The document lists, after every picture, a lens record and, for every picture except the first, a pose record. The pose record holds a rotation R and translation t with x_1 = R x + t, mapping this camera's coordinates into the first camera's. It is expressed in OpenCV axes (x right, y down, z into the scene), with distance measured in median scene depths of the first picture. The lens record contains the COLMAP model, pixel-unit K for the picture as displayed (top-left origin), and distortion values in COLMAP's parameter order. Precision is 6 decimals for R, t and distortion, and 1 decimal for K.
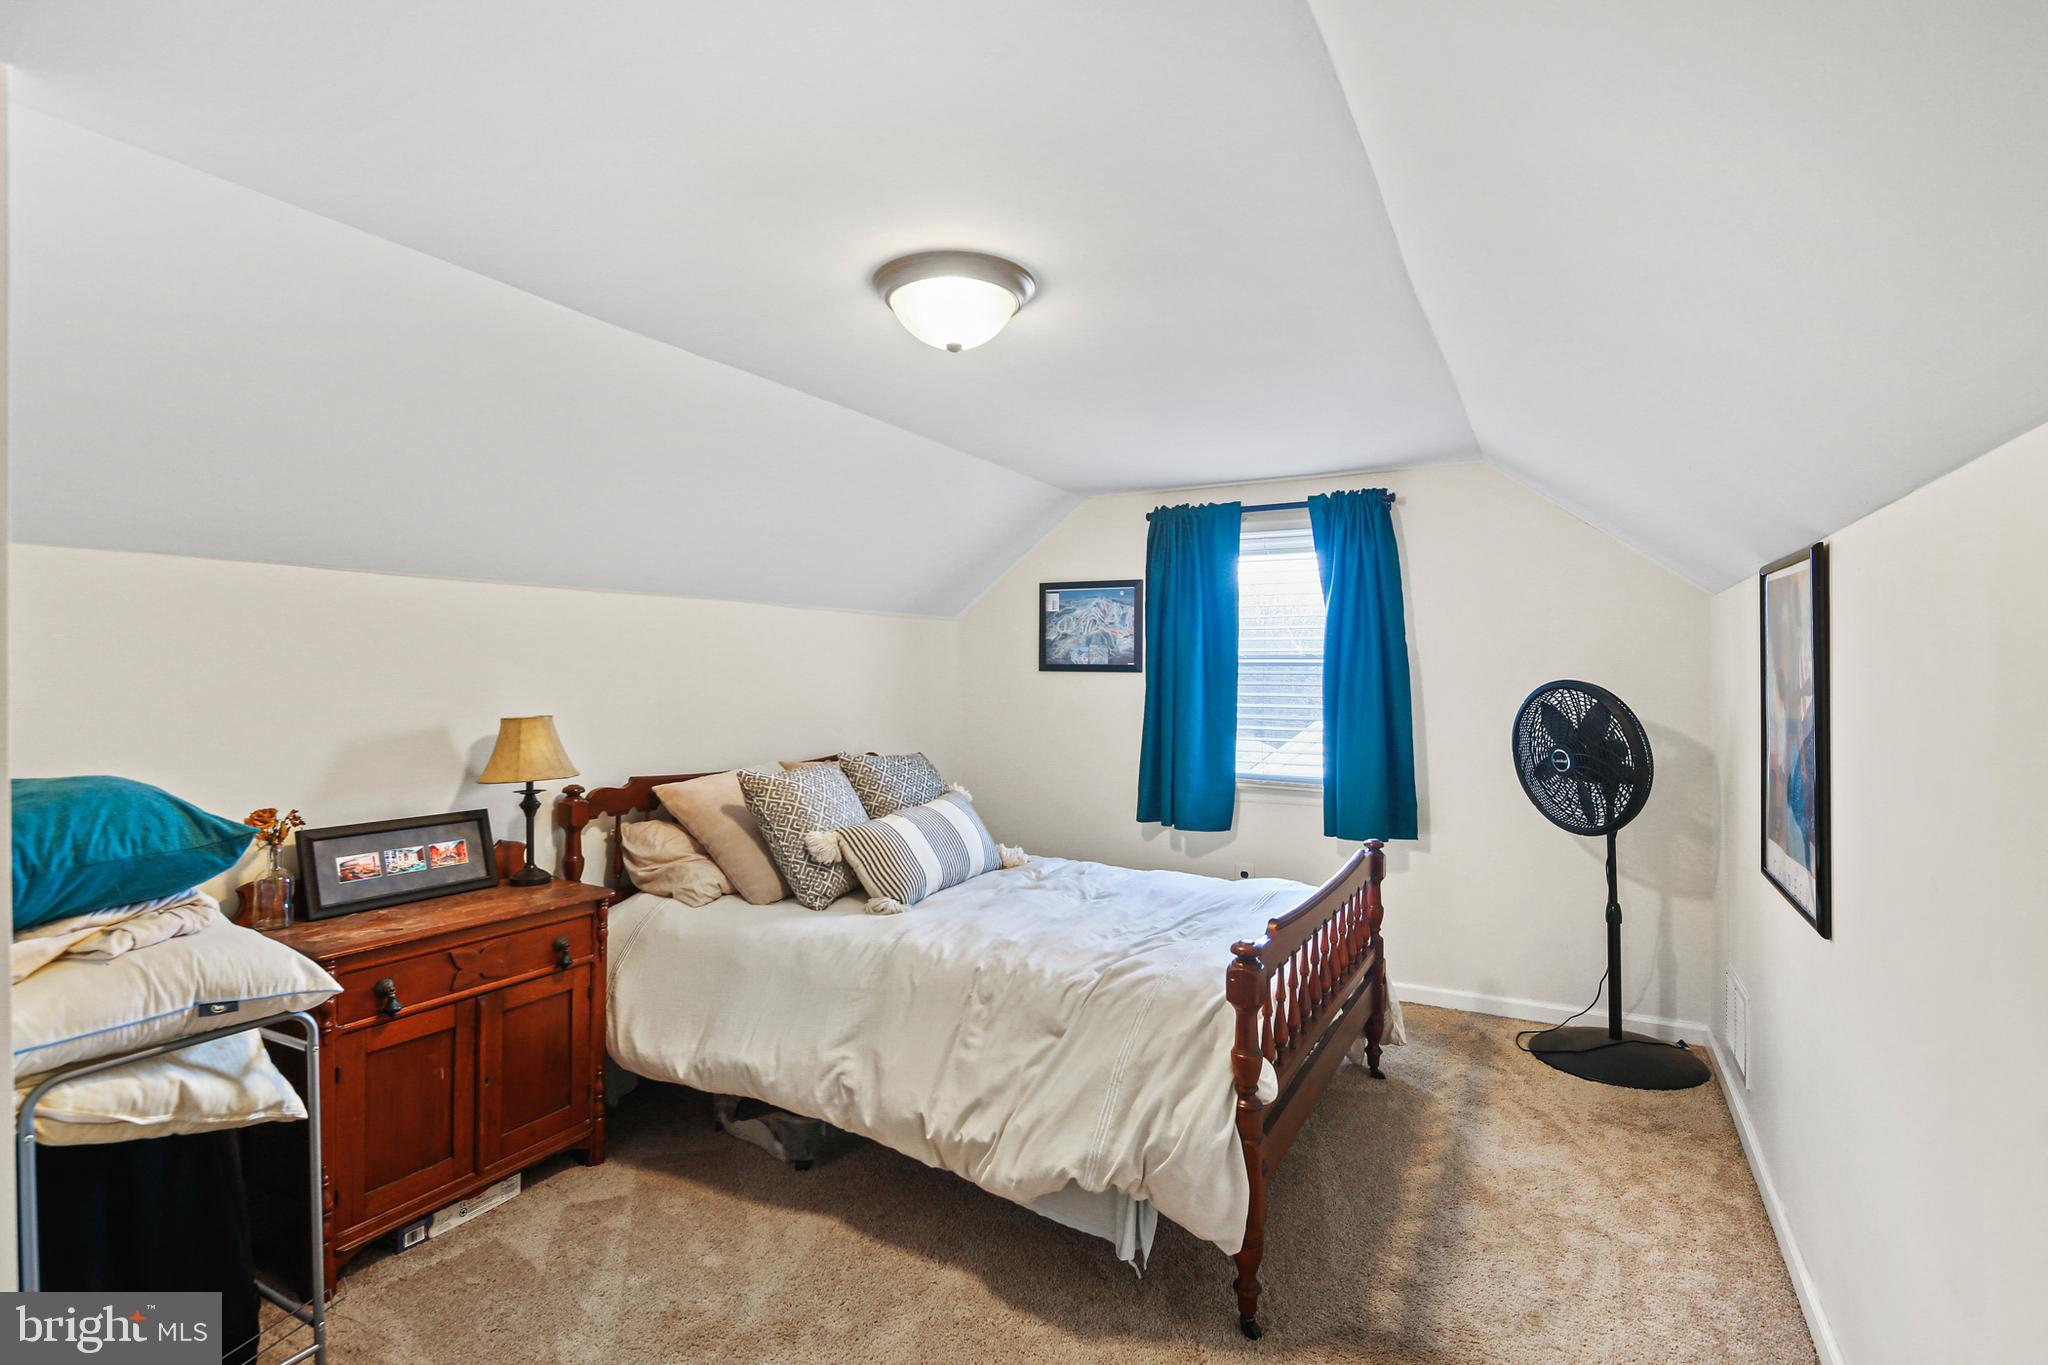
lens RADIAL K [[998.7, 0, 1027.6], [0, 998.7, 684.7], [0, 0, 1]] dist [0.000070, -0.000560]
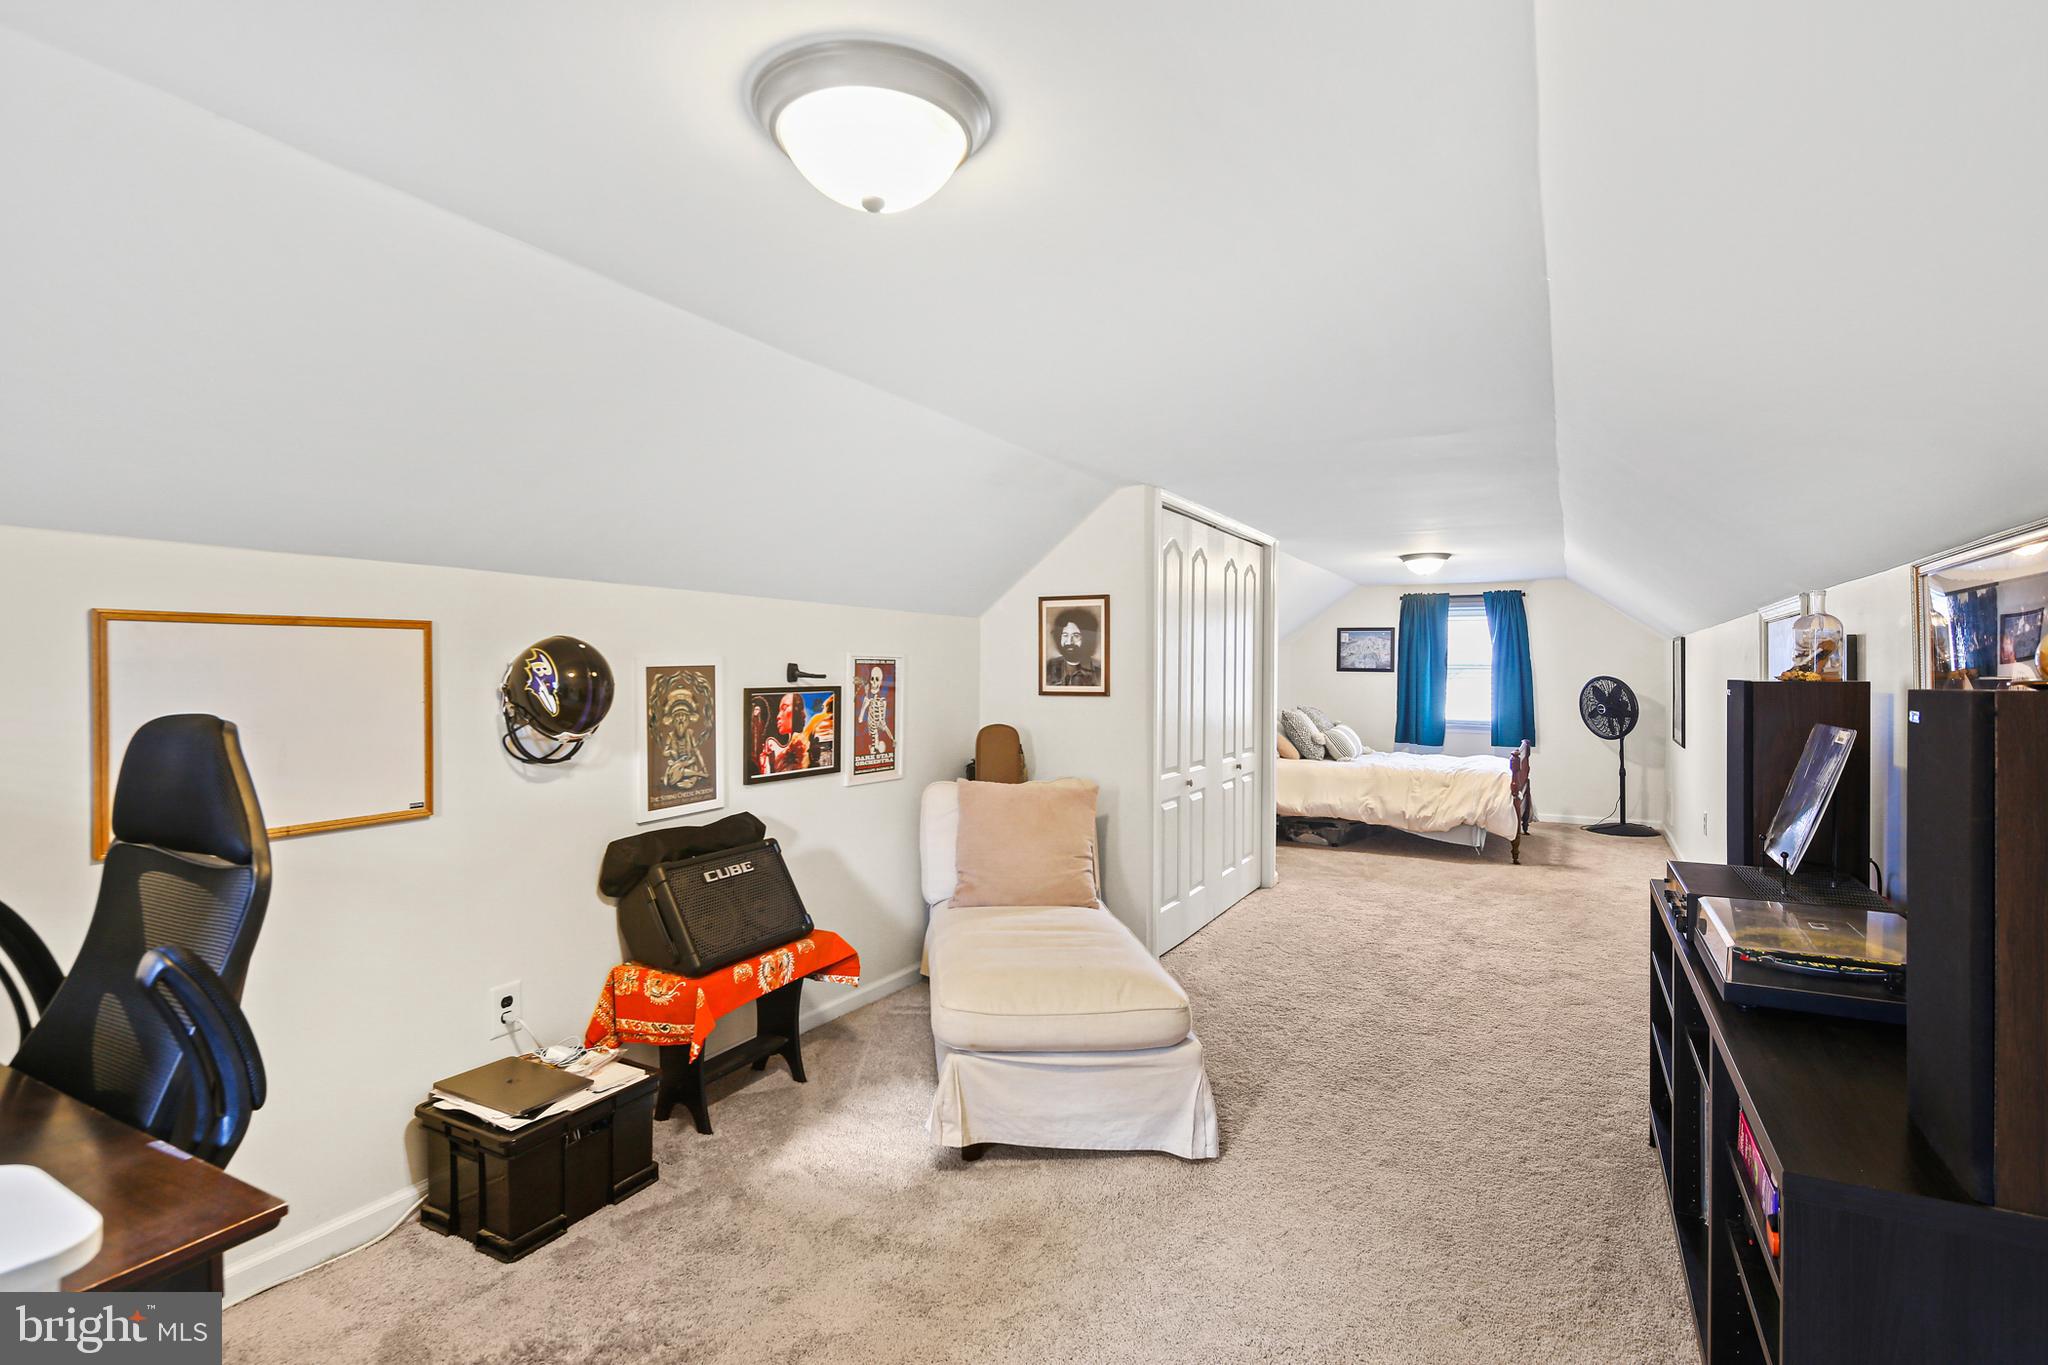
lens RADIAL K [[998.7, 0, 1027.6], [0, 998.7, 684.7], [0, 0, 1]] dist [0.000070, -0.000560]
pose [[0.999977, 0.005066, -0.004590, -0.827184], [-0.005066, 0.999987, 0.000053, 0.022349], [0.004590, -0.000029, 0.999989, -1.397023]]
